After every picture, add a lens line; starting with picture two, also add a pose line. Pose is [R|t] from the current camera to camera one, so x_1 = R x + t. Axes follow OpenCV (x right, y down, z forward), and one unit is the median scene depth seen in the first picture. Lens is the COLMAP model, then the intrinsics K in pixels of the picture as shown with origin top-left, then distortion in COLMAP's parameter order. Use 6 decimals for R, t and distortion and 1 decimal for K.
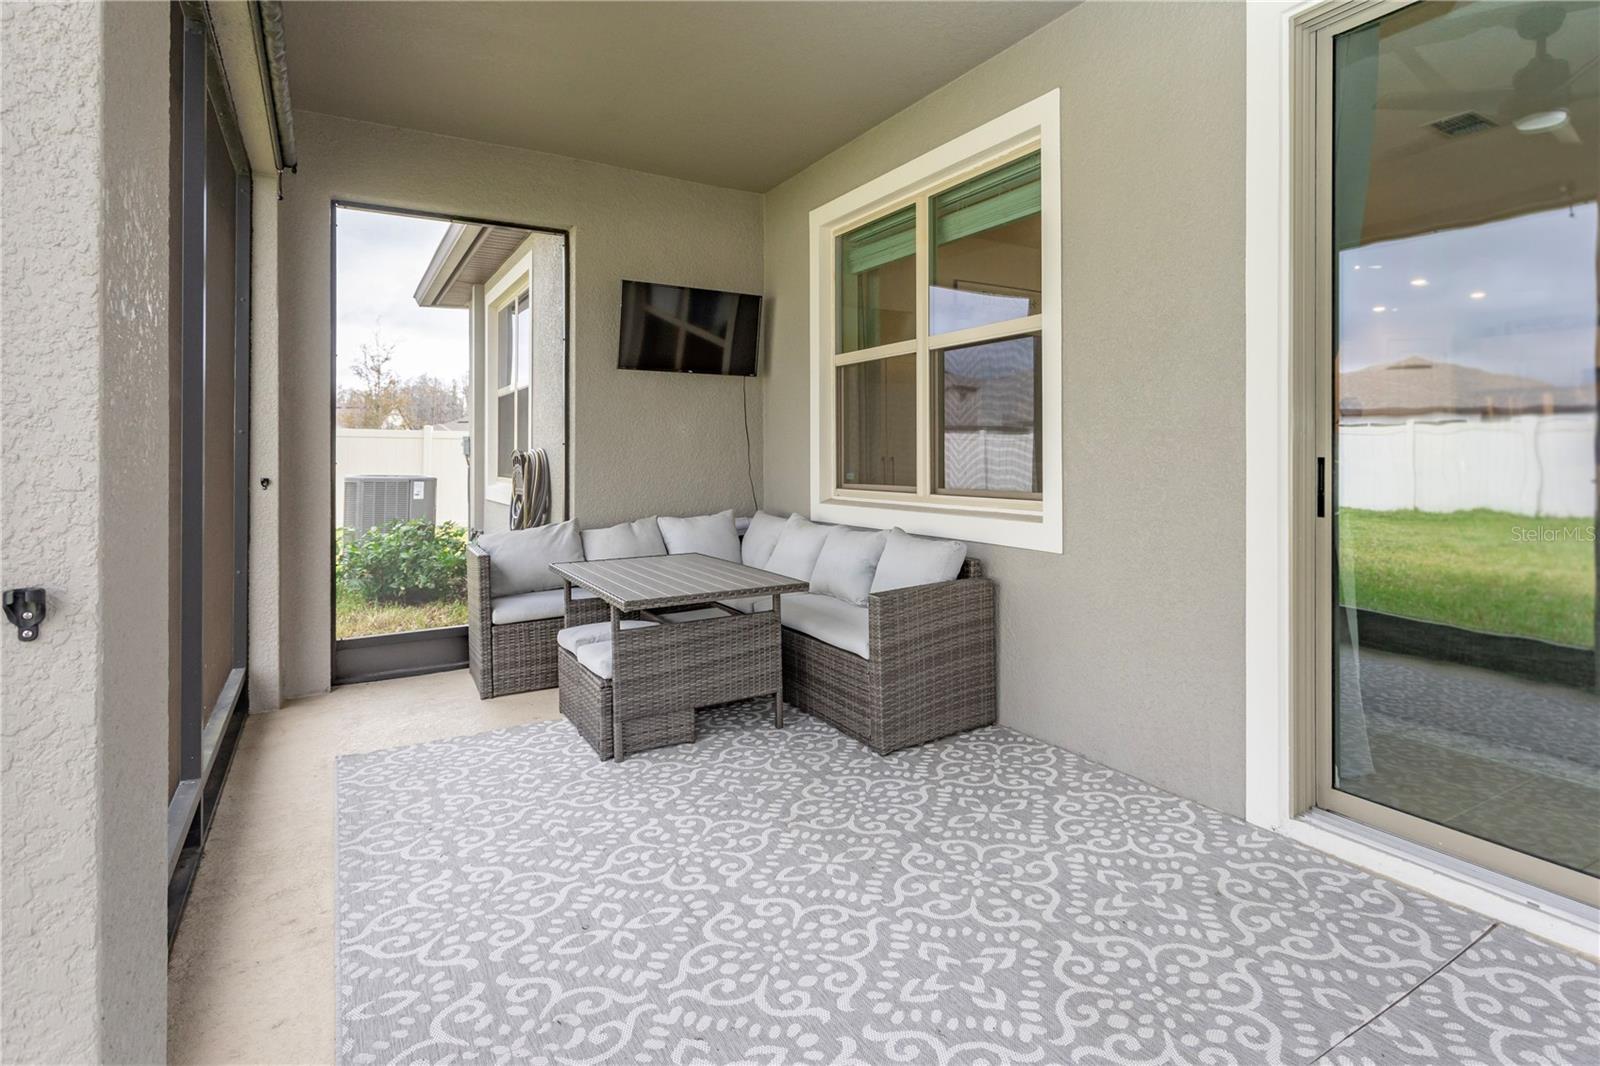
lens RADIAL K [[759.3, 0, 804.8], [0, 759.3, 423.3], [0, 0, 1]] dist [0.002372, 0.000467]
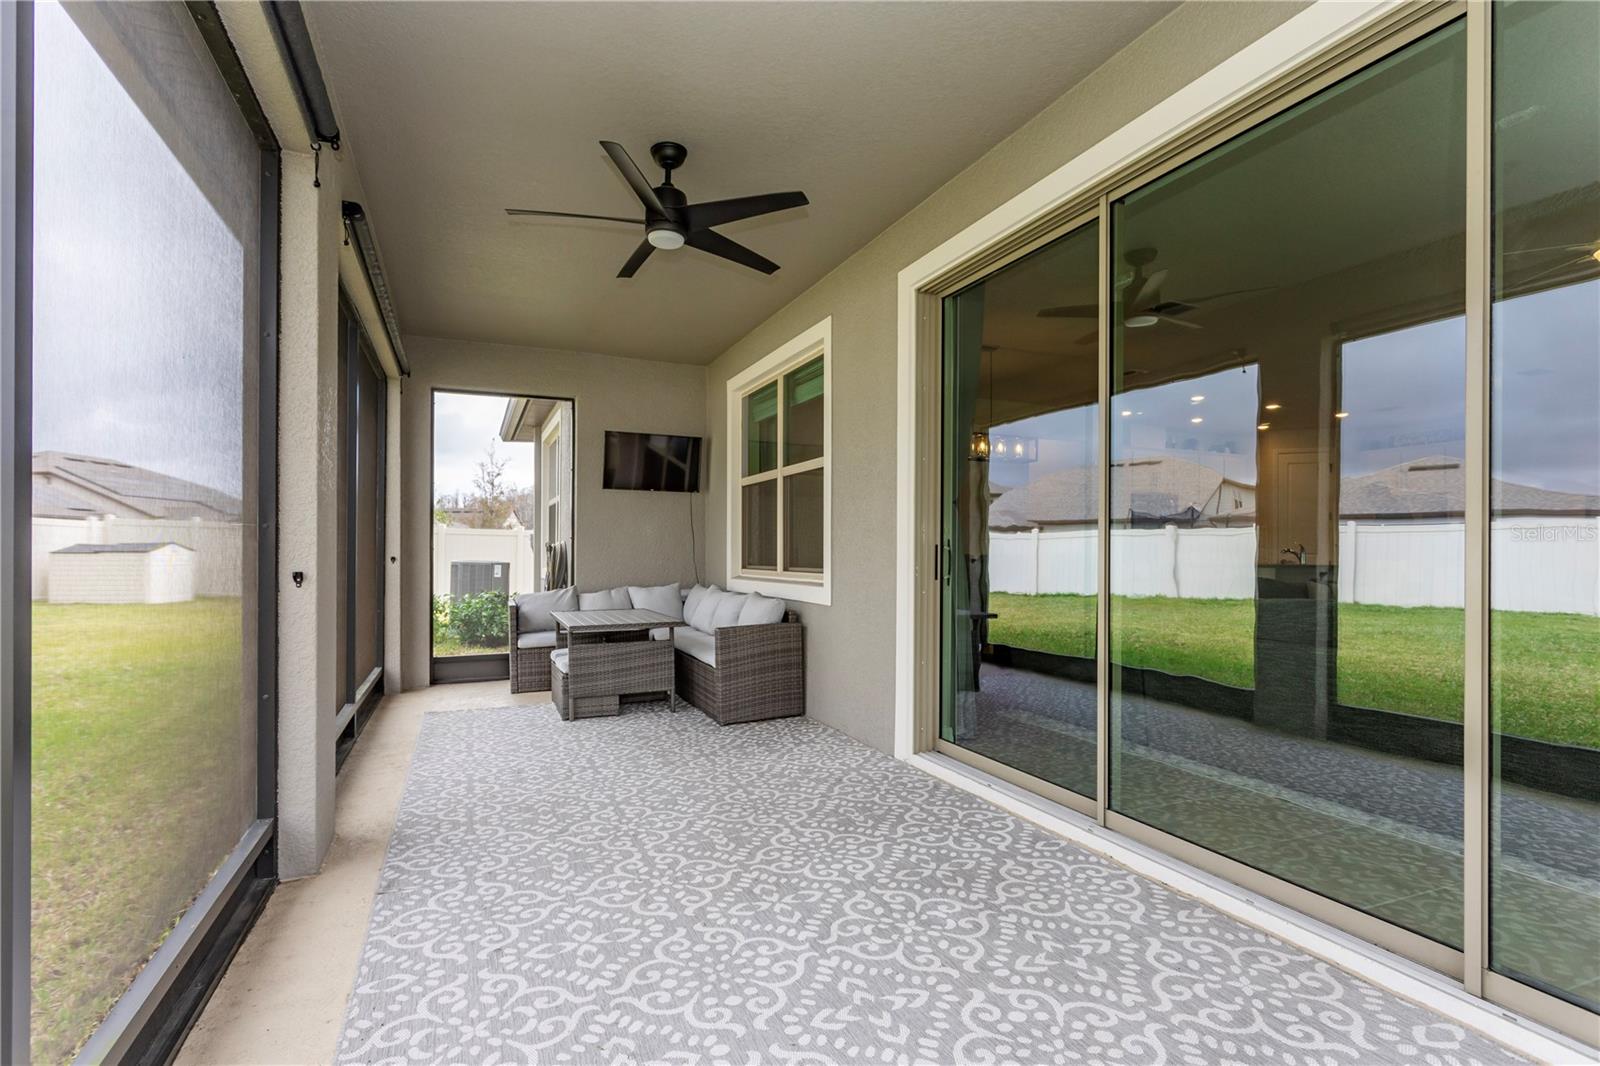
lens RADIAL K [[771.0, 0, 791.0], [0, 771.0, 520.9], [0, 0, 1]] dist [0.002944, 0.000775]
pose [[0.983977, -0.000359, -0.178294, 0.478095], [-0.000510, 0.999988, -0.004825, -0.000155], [0.178293, 0.004839, 0.983966, -0.543650]]
